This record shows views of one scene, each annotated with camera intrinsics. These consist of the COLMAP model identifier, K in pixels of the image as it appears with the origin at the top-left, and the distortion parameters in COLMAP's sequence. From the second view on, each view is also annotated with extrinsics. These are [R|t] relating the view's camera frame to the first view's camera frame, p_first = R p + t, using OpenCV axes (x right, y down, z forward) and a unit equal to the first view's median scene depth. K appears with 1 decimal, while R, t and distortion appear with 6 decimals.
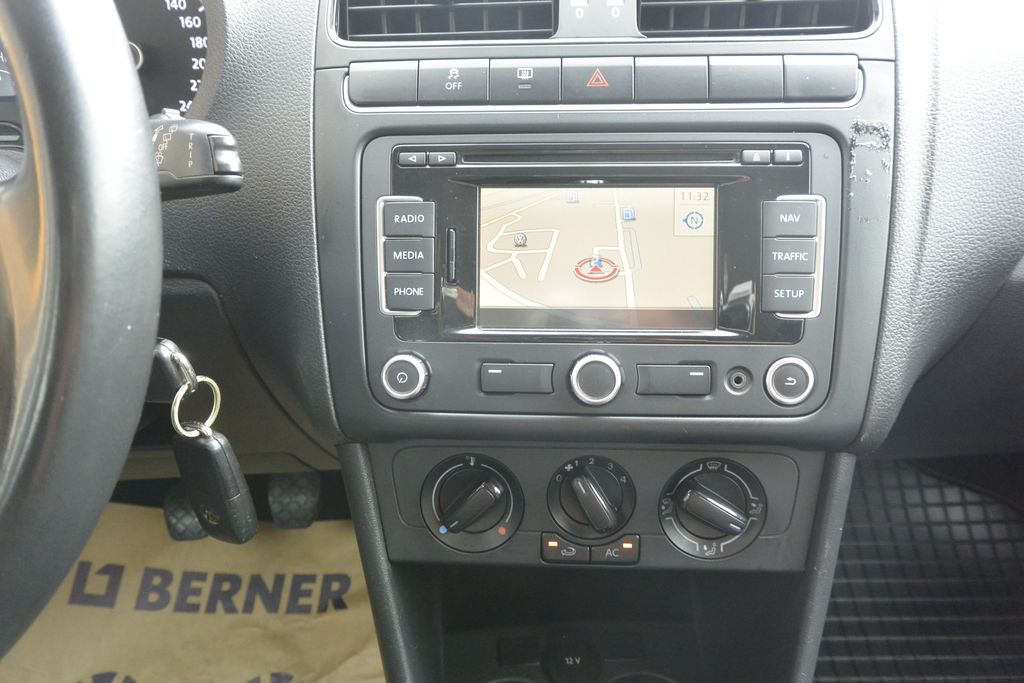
lens RADIAL K [[802.7, 0, 510.9], [0, 802.7, 345.6], [0, 0, 1]] dist [-0.004315, 0.026466]
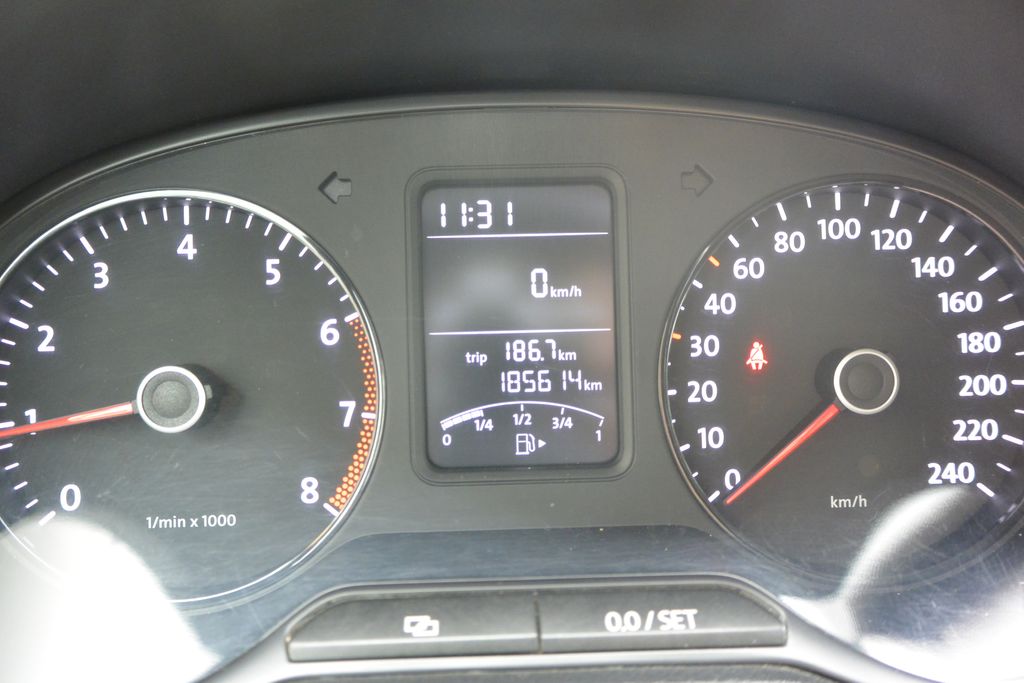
lens RADIAL K [[802.7, 0, 510.7], [0, 802.7, 339.4], [0, 0, 1]] dist [-0.004315, 0.026466]
pose [[0.999868, -0.002249, -0.016067, -0.772122], [-0.001067, 0.979087, -0.203441, -0.334702], [0.016189, 0.203432, 0.978955, 0.631474]]
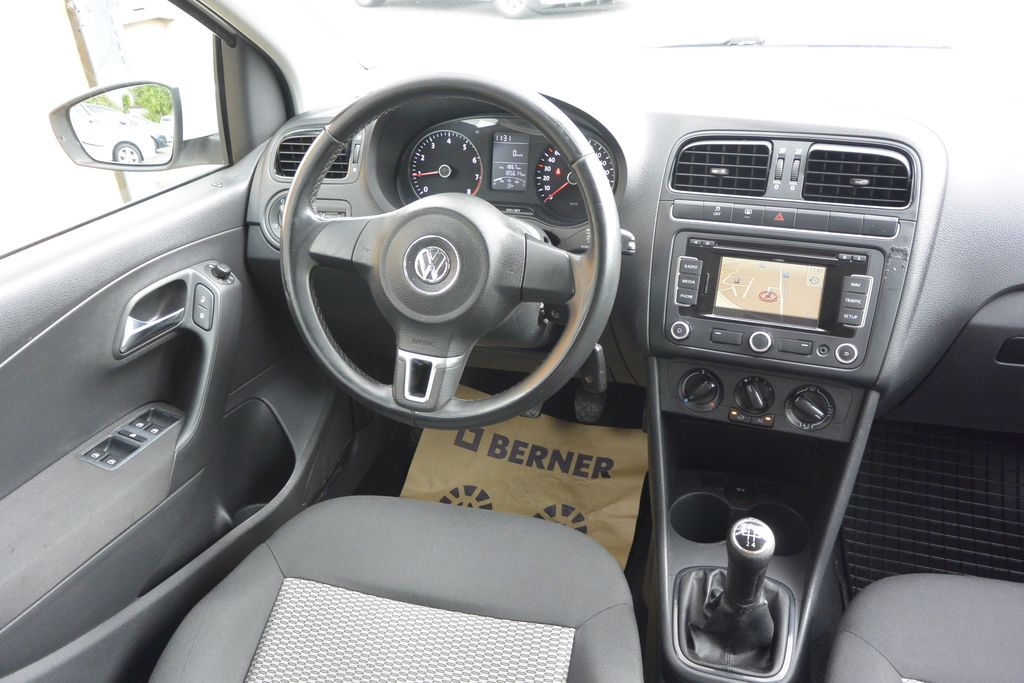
lens RADIAL K [[802.7, 0, 503.9], [0, 802.7, 342.3], [0, 0, 1]] dist [-0.004315, 0.026466]
pose [[0.945706, 0.134729, -0.295783, 0.083943], [-0.129158, 0.990881, 0.038388, 0.046956], [0.298258, 0.001899, 0.954483, -1.419668]]
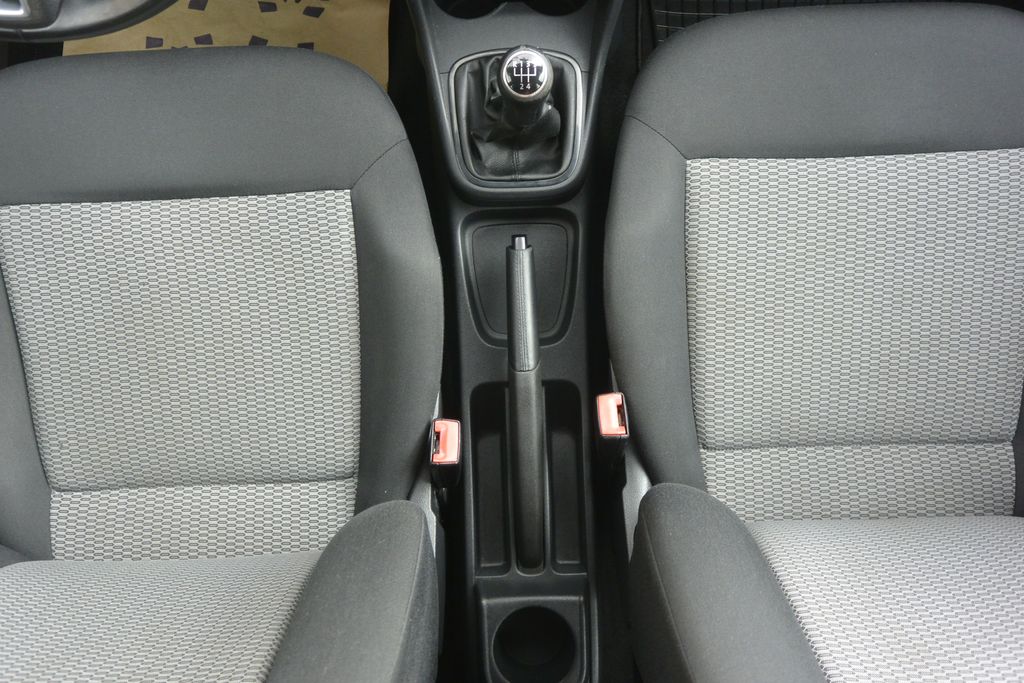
lens RADIAL K [[802.7, 0, 505.1], [0, 802.7, 341.9], [0, 0, 1]] dist [-0.004315, 0.026466]
pose [[0.999880, 0.015418, 0.001633, 0.106316], [-0.010364, 0.586308, 0.810022, -0.490354], [0.011532, -0.809941, 0.586398, -0.706007]]
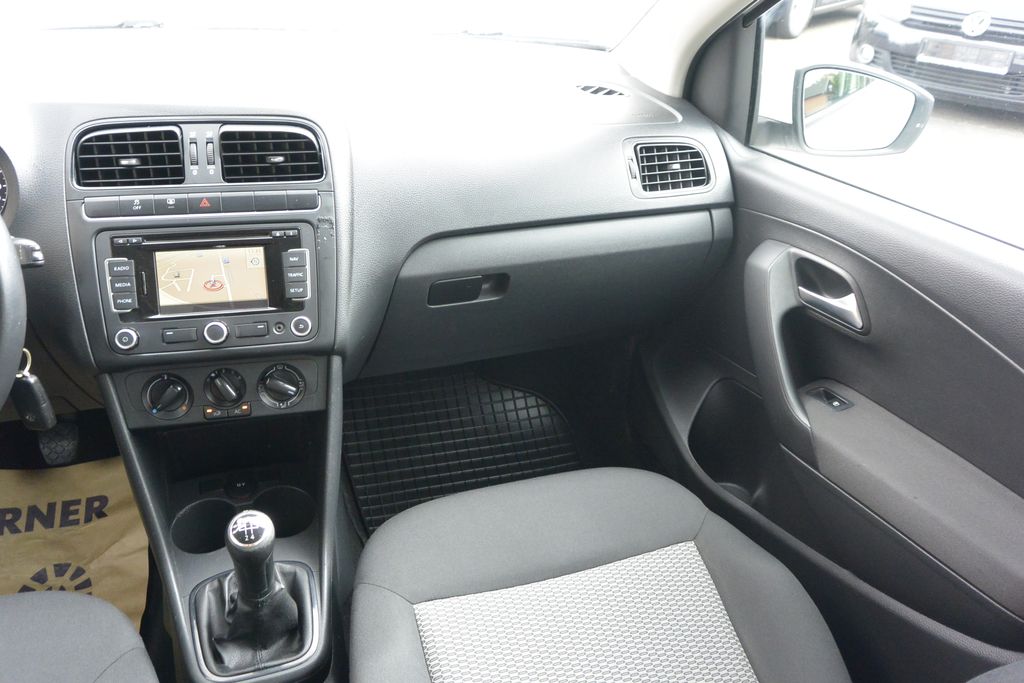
lens RADIAL K [[802.7, 0, 509.9], [0, 802.7, 341.7], [0, 0, 1]] dist [-0.004315, 0.026466]
pose [[0.953092, -0.090165, 0.288940, 0.226256], [0.083490, 0.995881, 0.035370, 0.052820], [-0.290939, -0.009587, 0.956694, -1.373863]]
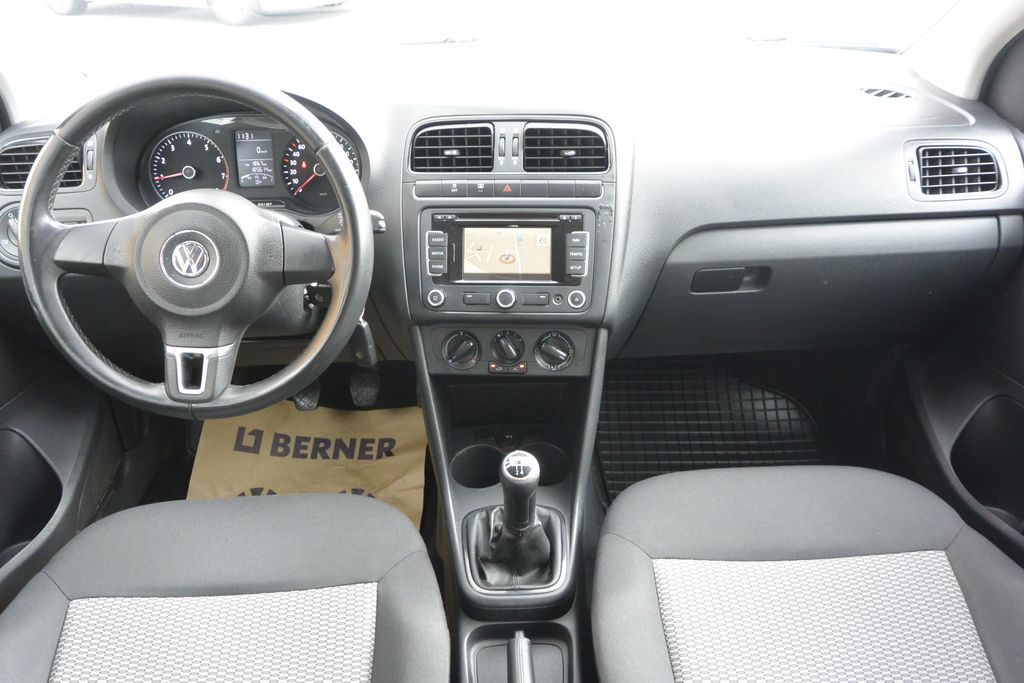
lens RADIAL K [[802.7, 0, 506.6], [0, 802.7, 341.2], [0, 0, 1]] dist [-0.004315, 0.026466]
pose [[0.999883, 0.003495, -0.014897, 0.138929], [-0.003313, 0.999919, 0.012249, 0.141891], [0.014939, -0.012198, 0.999814, -1.614349]]
